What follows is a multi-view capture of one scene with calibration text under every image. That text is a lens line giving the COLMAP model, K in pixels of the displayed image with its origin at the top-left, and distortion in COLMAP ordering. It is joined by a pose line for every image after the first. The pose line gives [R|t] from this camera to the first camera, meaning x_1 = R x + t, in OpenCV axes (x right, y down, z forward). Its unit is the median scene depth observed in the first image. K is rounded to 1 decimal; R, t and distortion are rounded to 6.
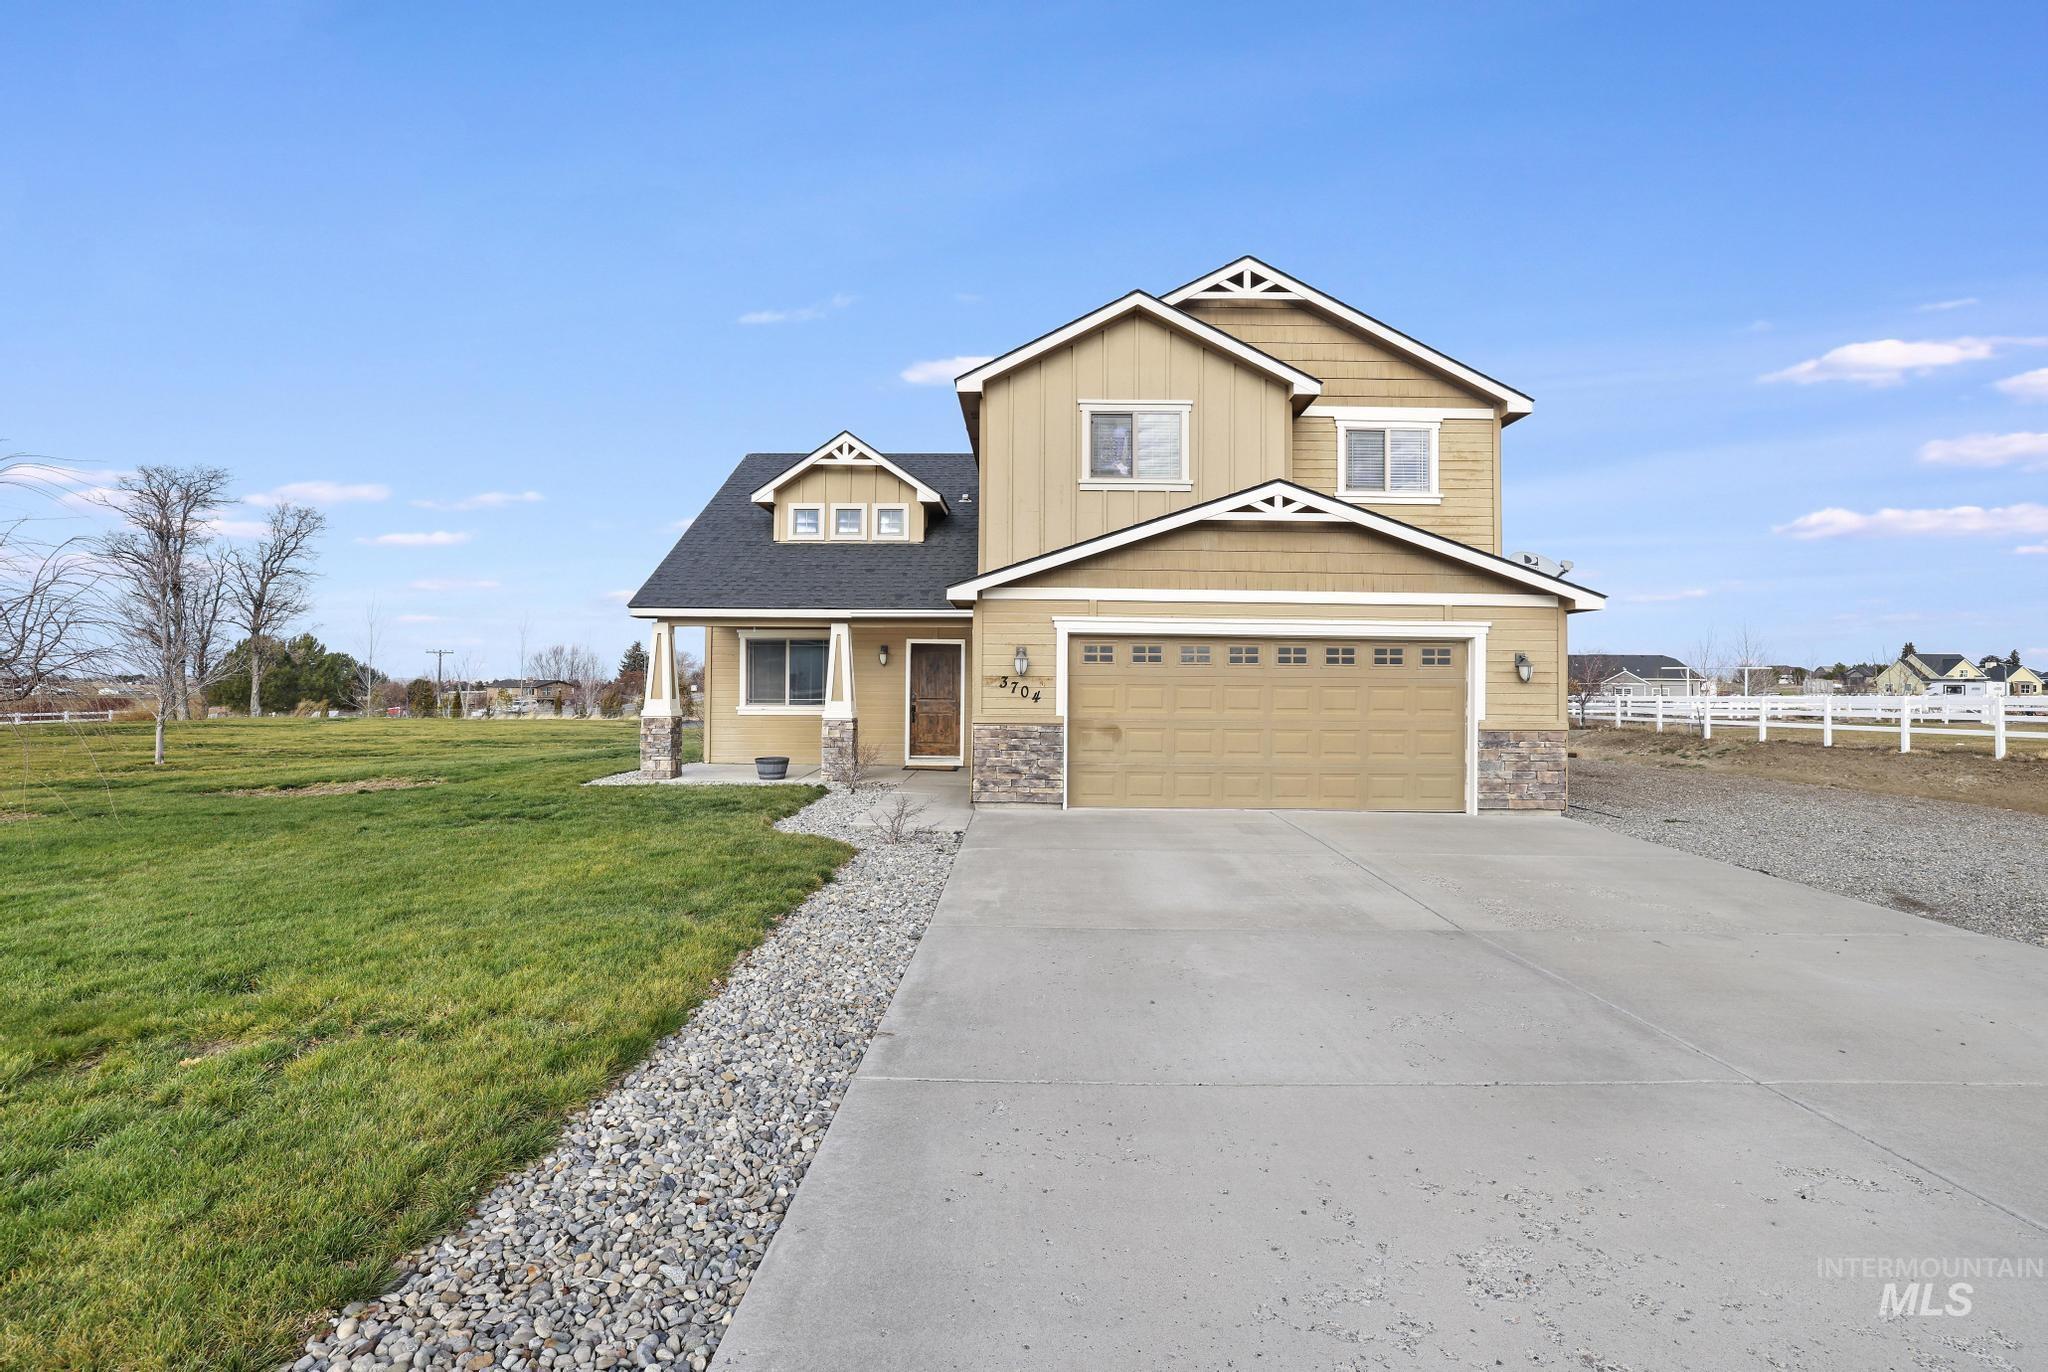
lens RADIAL K [[897.9, 0, 1024.0], [0, 897.9, 686.0], [0, 0, 1]] dist [-0.025869, 0.000182]
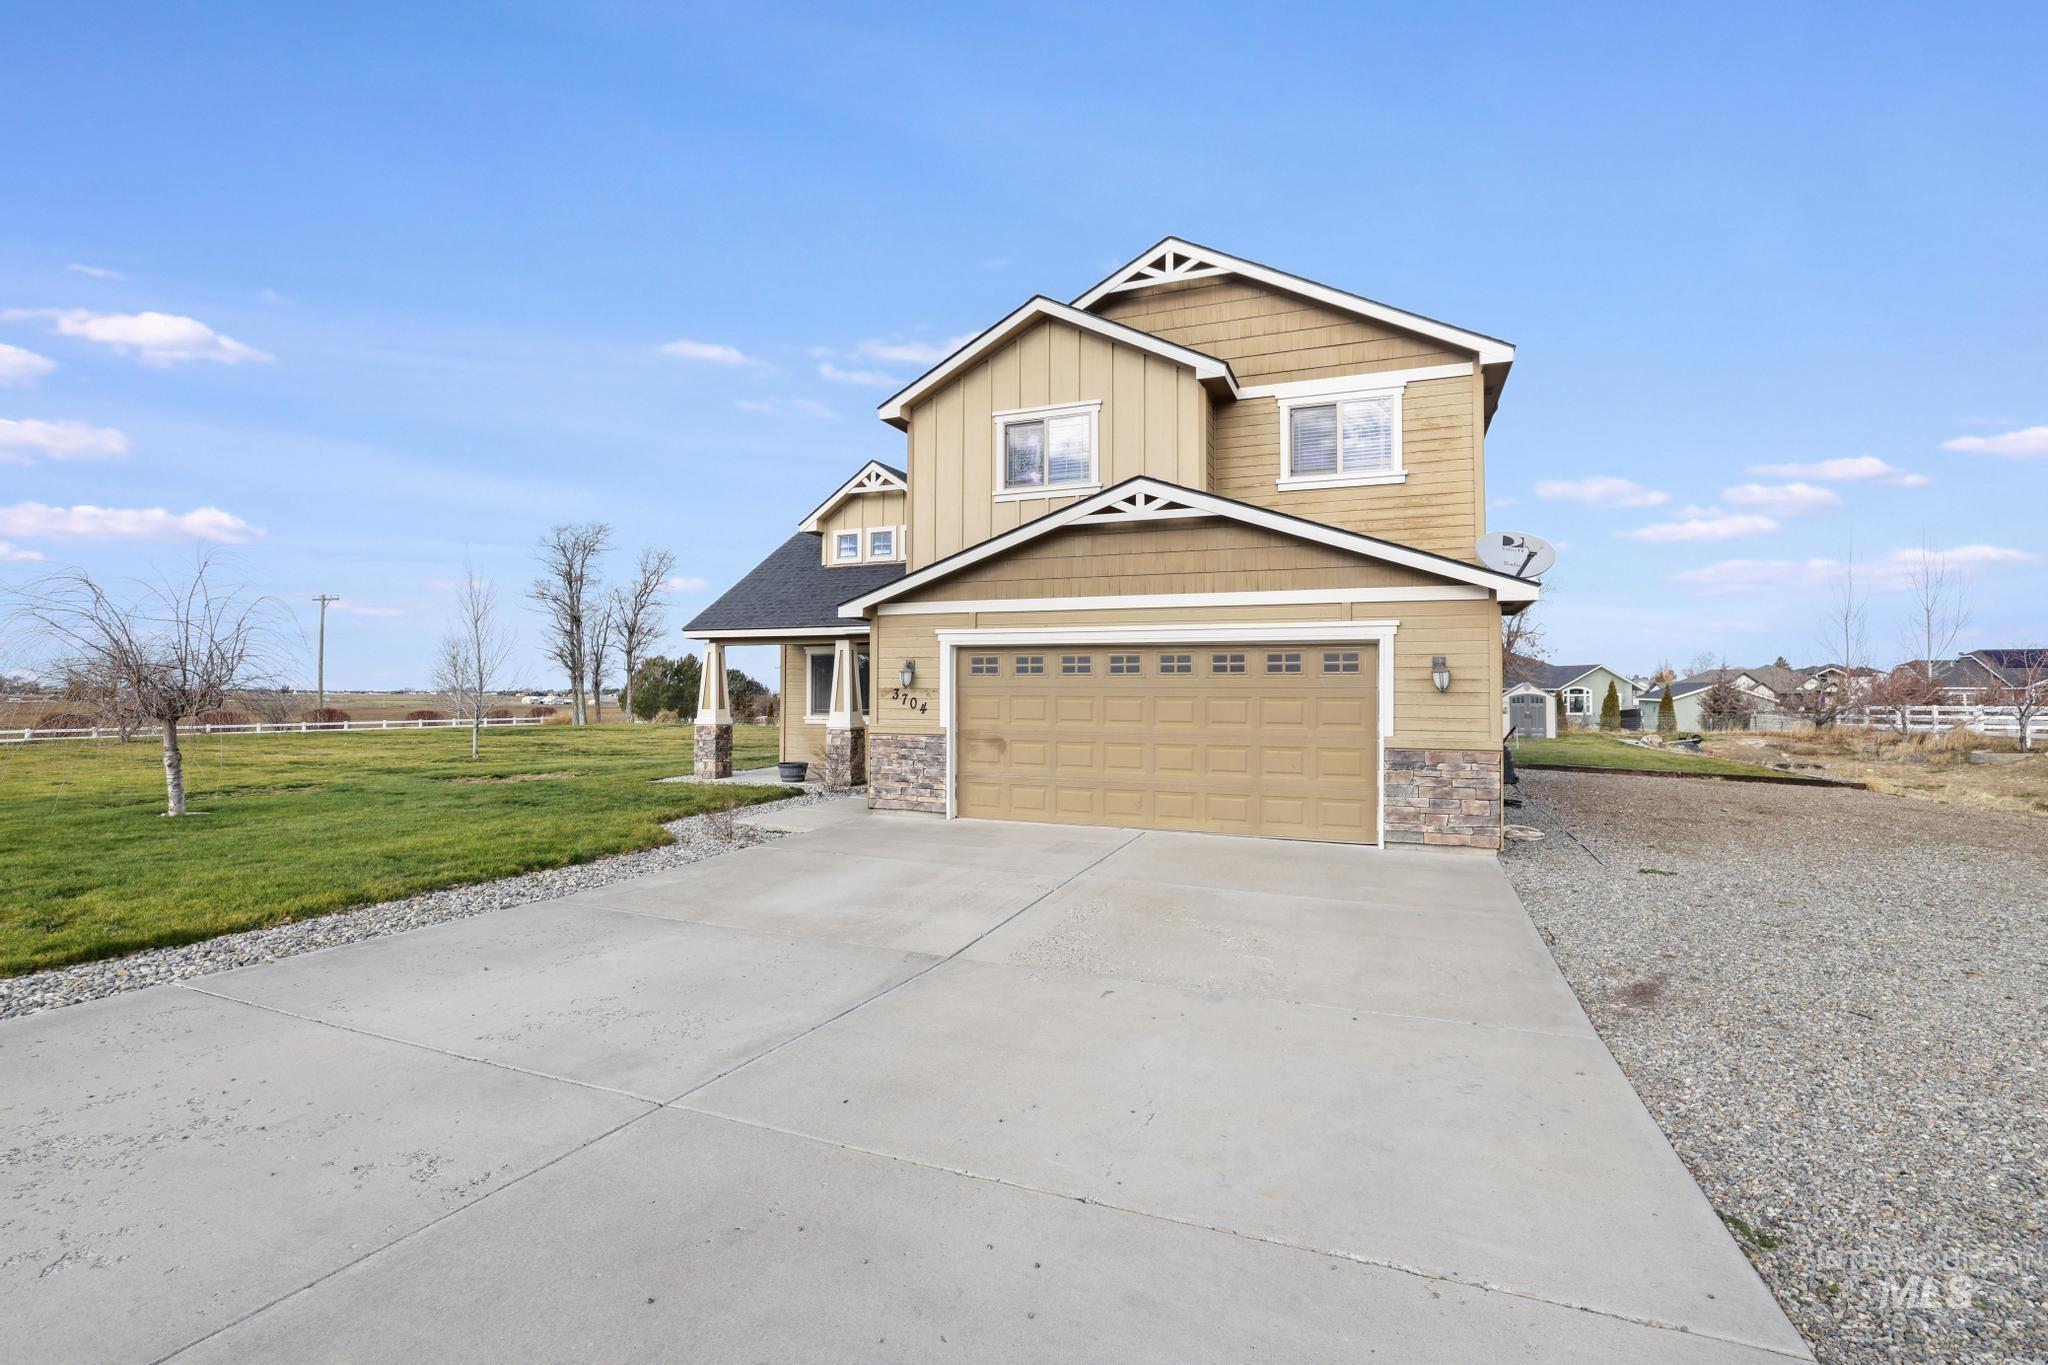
lens RADIAL K [[918.1, 0, 1024.0], [0, 918.1, 682.5], [0, 0, 1]] dist [-0.020654, -0.000048]
pose [[0.928847, -0.008693, -0.370361, 0.503684], [0.003526, 0.999887, -0.014627, -0.001574], [0.370447, 0.012280, 0.928773, 0.065028]]
